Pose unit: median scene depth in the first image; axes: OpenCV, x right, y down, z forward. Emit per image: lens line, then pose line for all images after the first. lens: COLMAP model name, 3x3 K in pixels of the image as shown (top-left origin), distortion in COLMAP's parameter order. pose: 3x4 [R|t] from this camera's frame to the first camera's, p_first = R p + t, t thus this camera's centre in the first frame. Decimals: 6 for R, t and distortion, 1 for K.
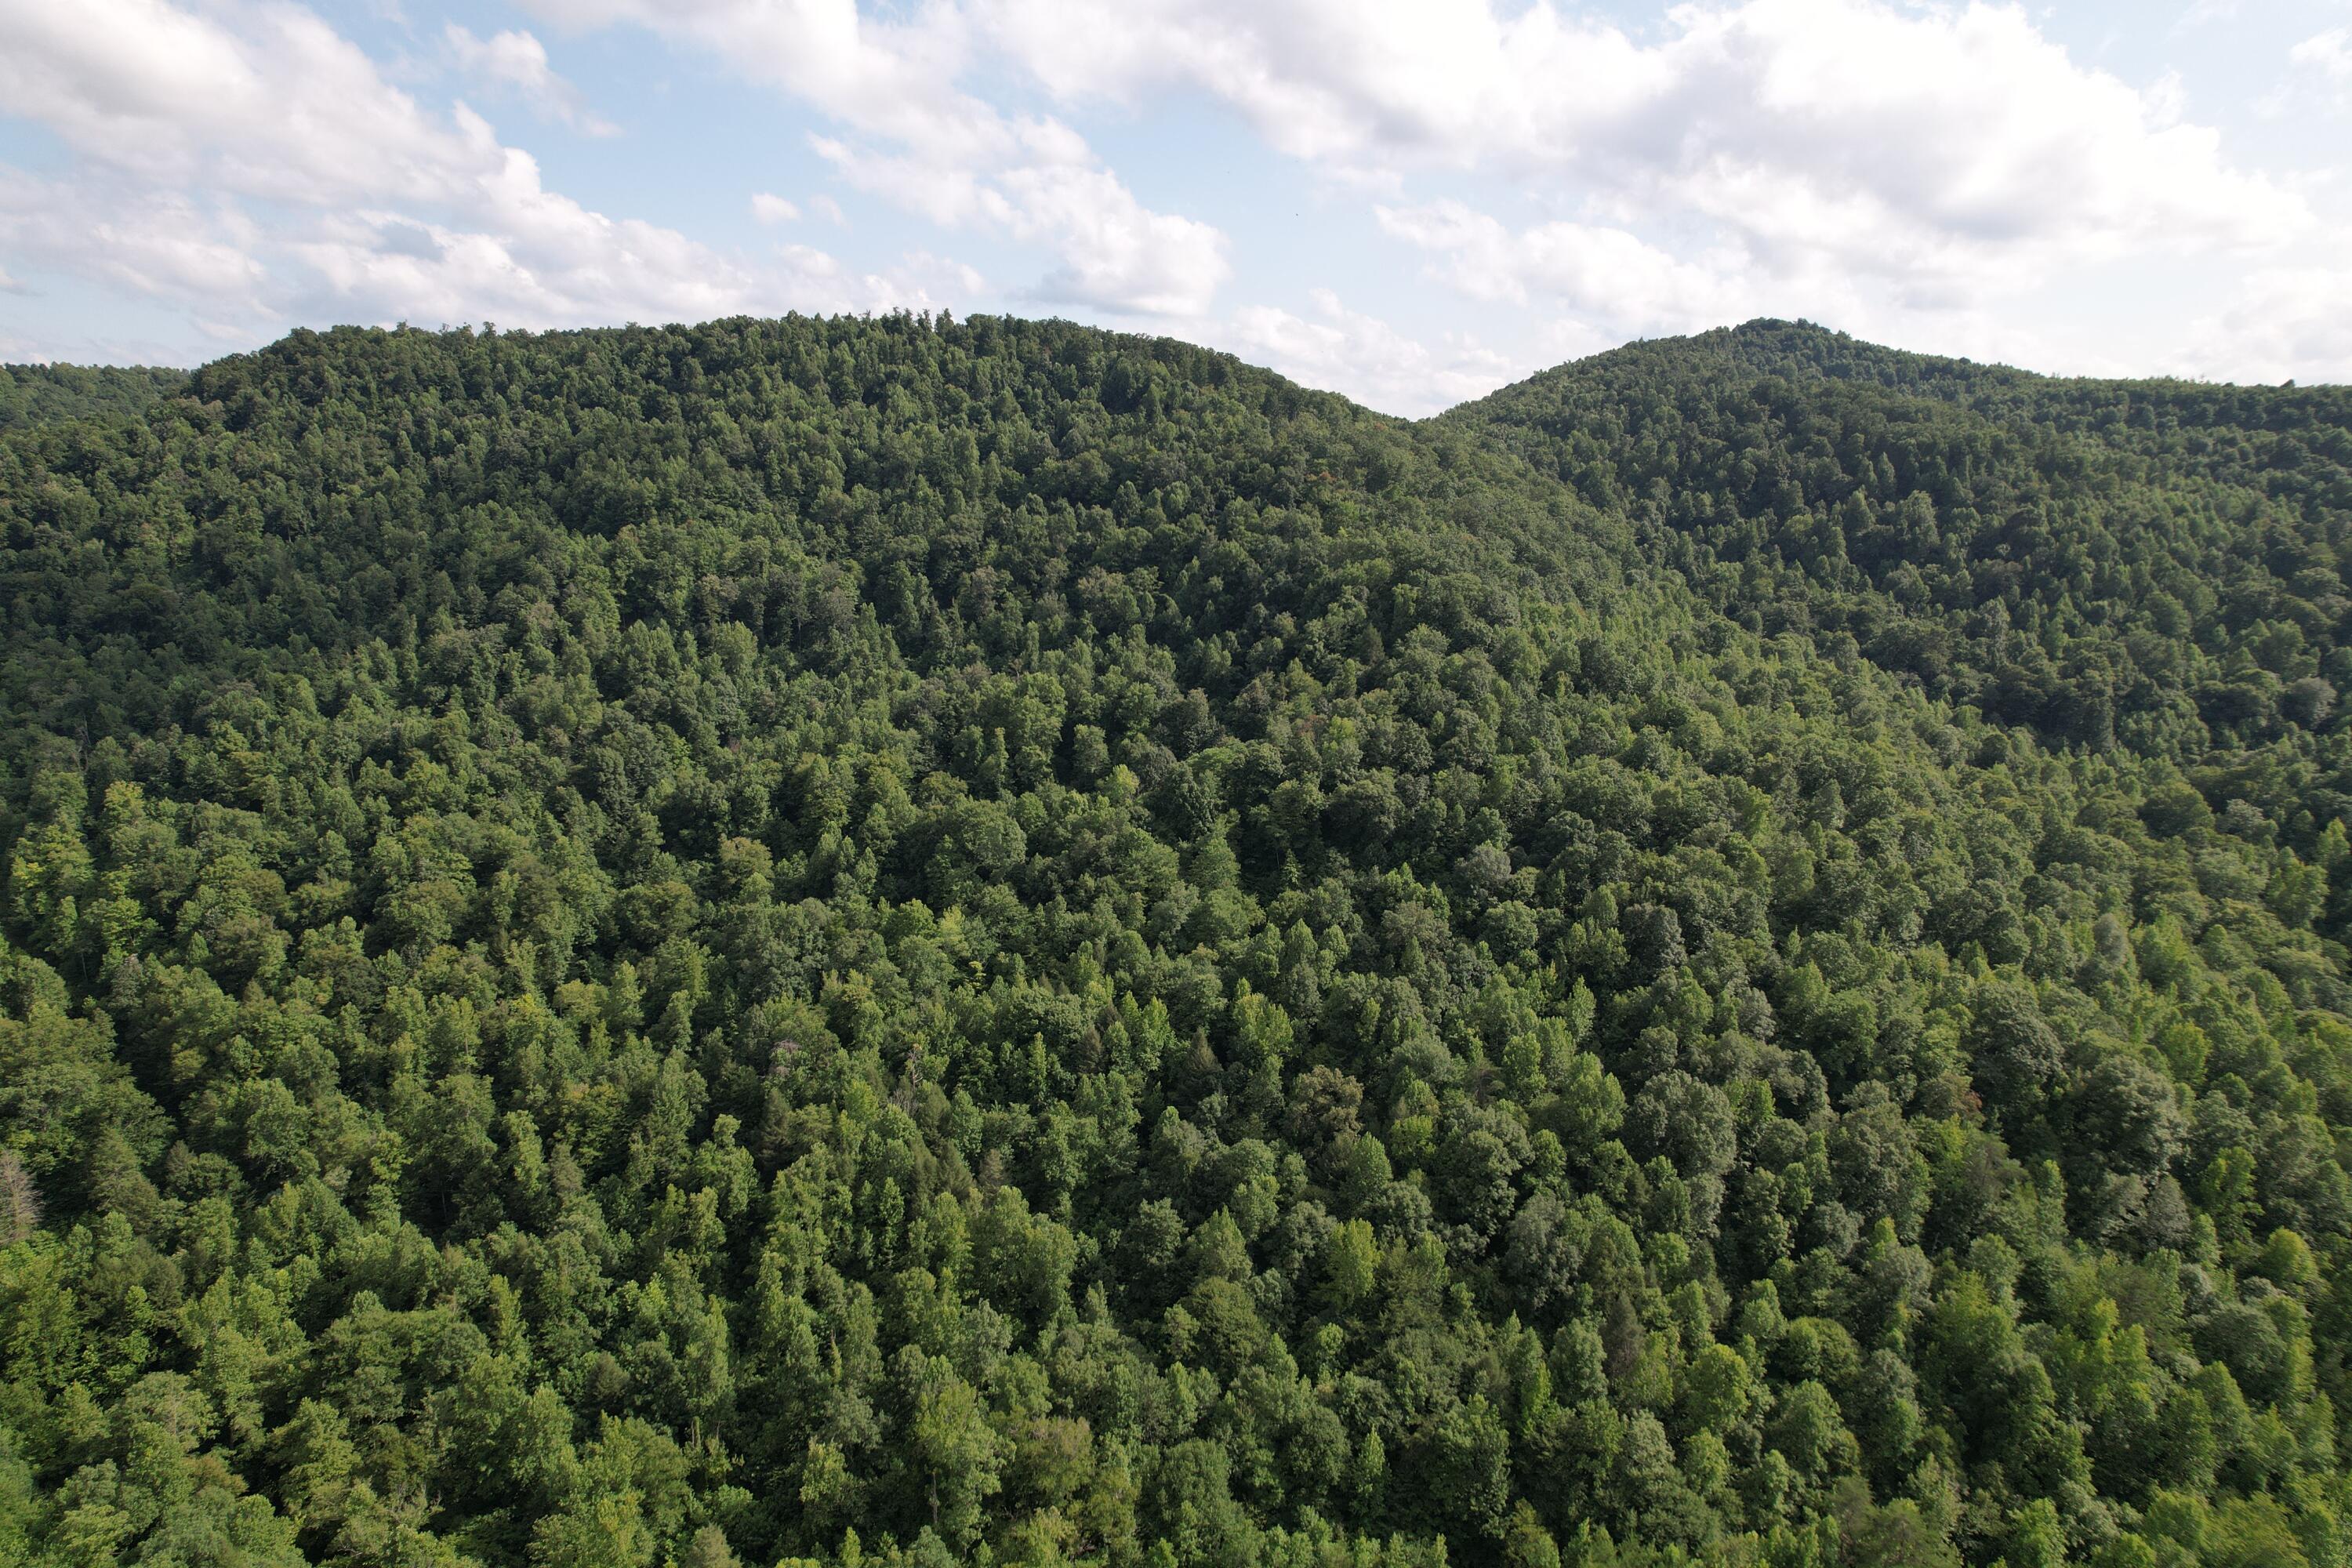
lens RADIAL K [[1508.9, 0, 1176.0], [0, 1508.9, 784.0], [0, 0, 1]] dist [-0.083763, 0.075055]
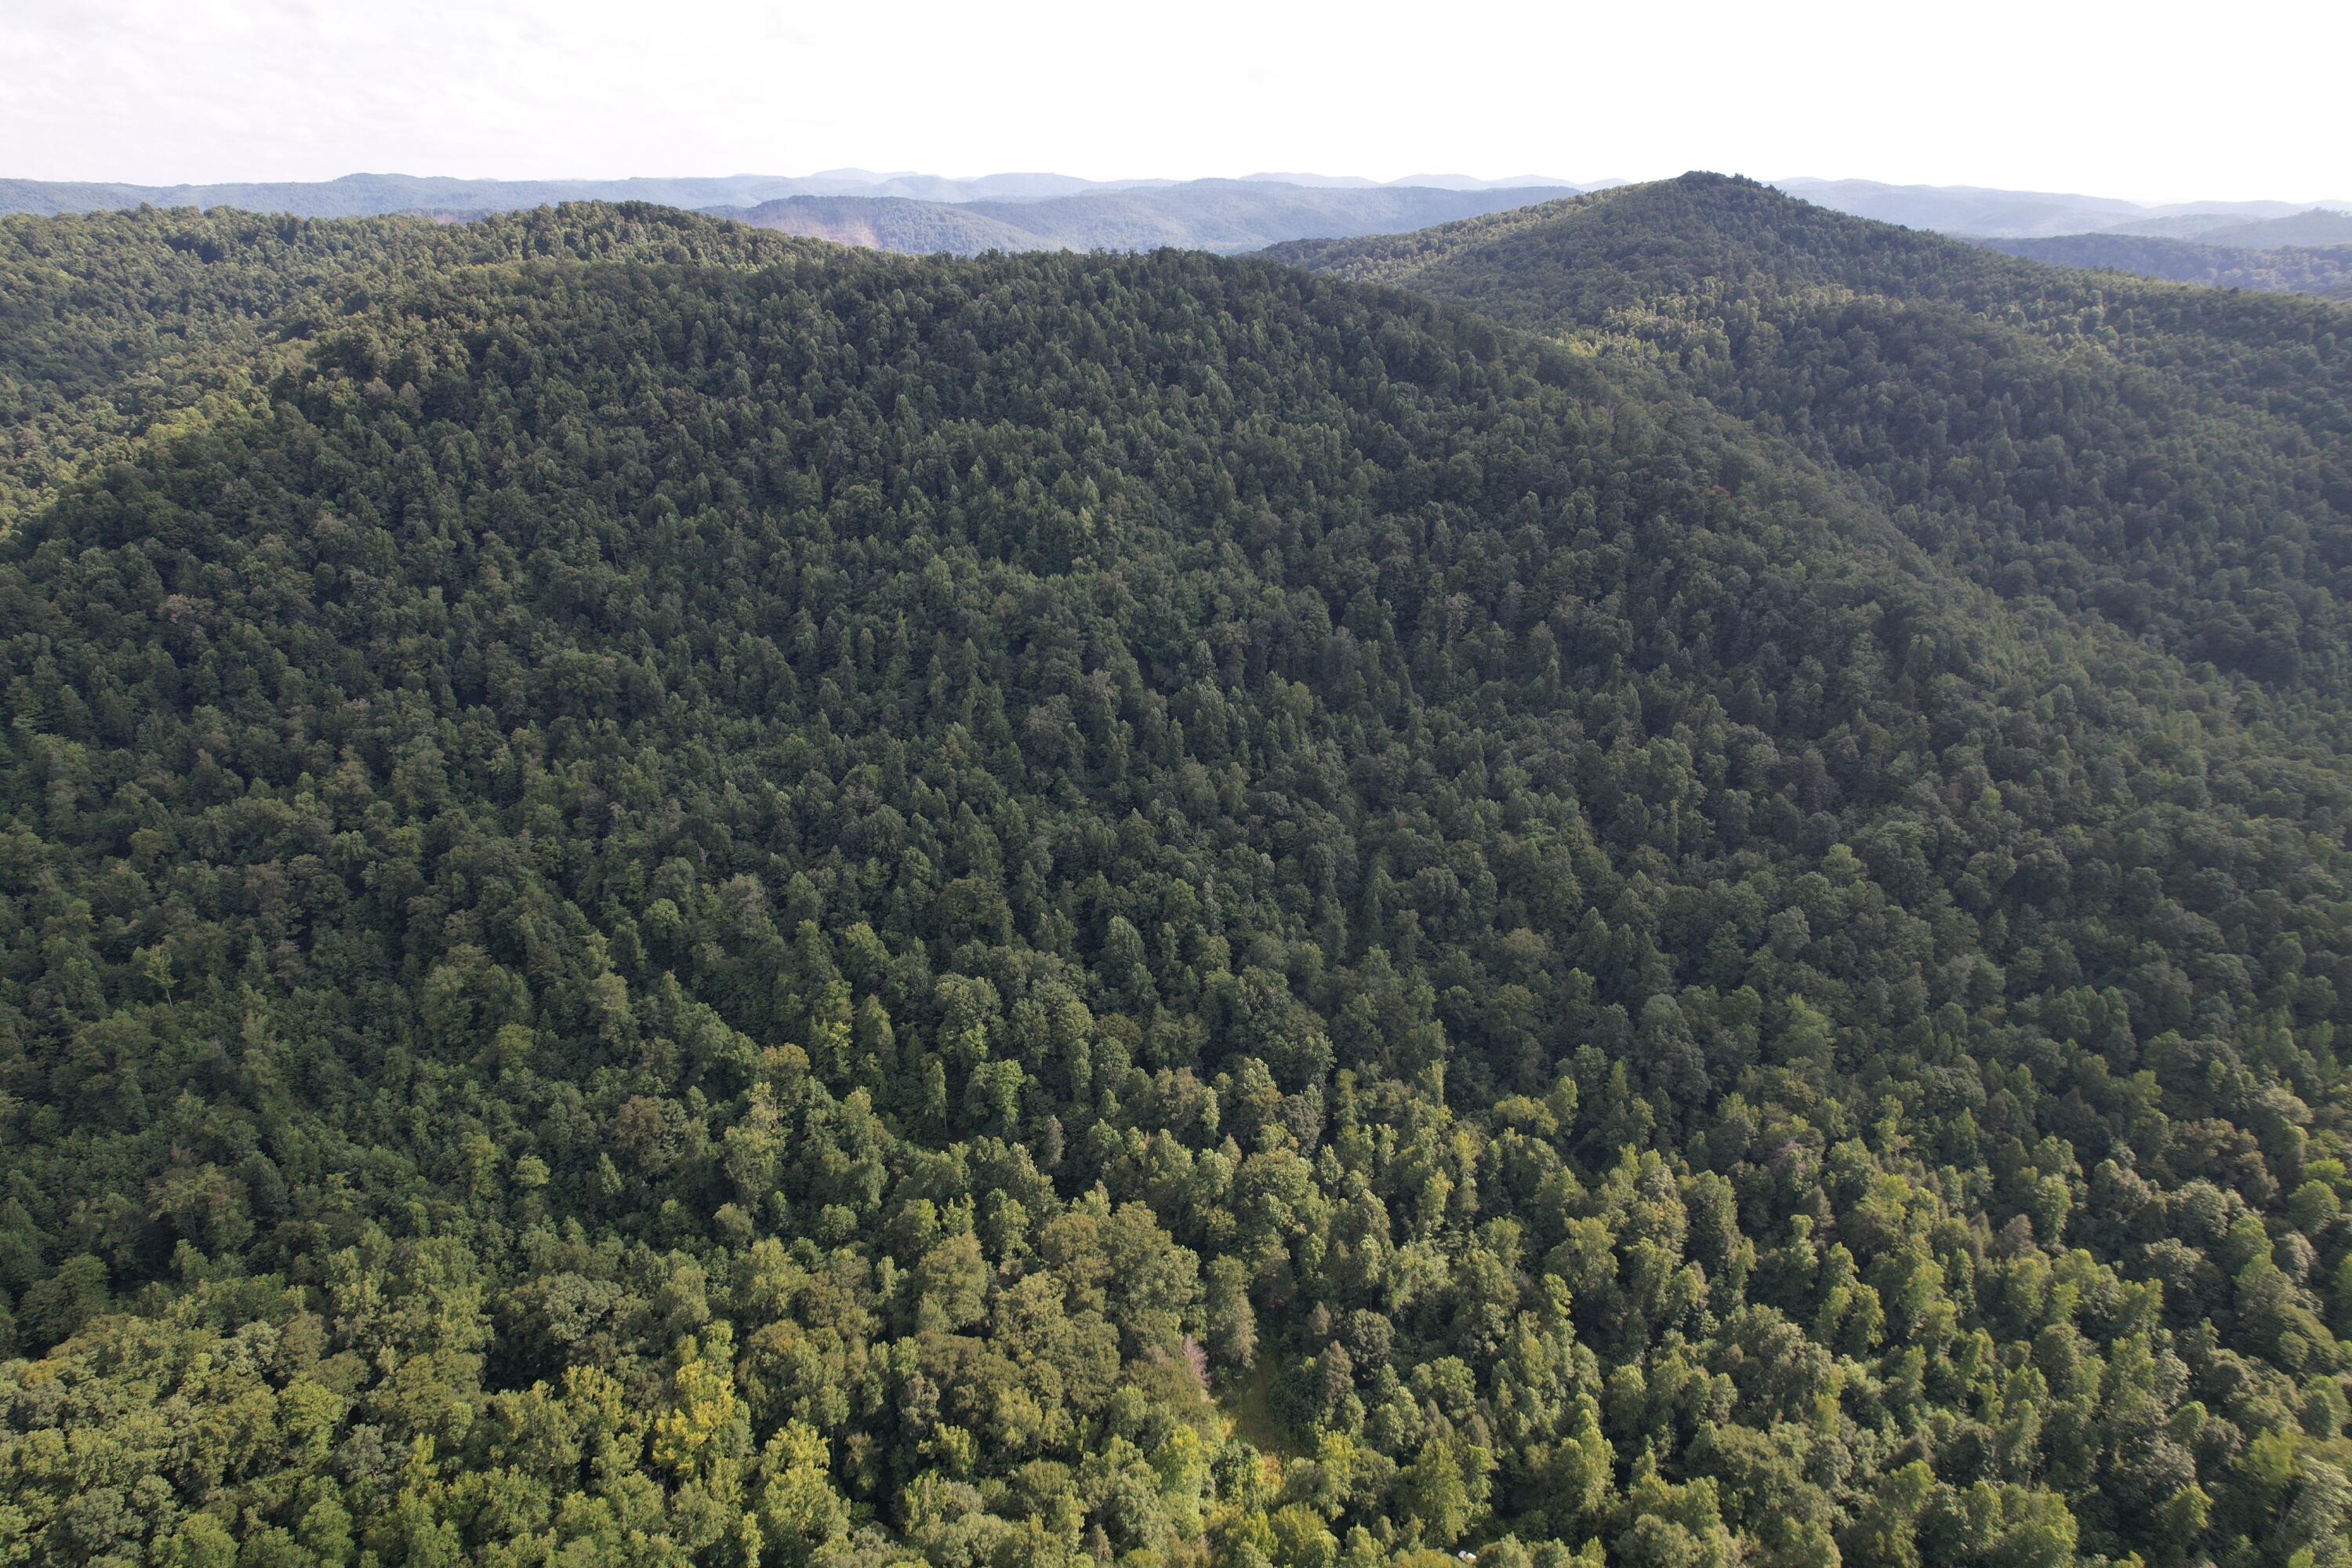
lens RADIAL K [[1508.9, 0, 1176.0], [0, 1508.9, 784.0], [0, 0, 1]] dist [-0.083763, 0.075055]
pose [[0.972175, -0.093968, 0.214581, -0.835756], [0.055907, 0.982620, 0.177012, -0.311668], [-0.227485, -0.160090, 0.960532, -0.030712]]
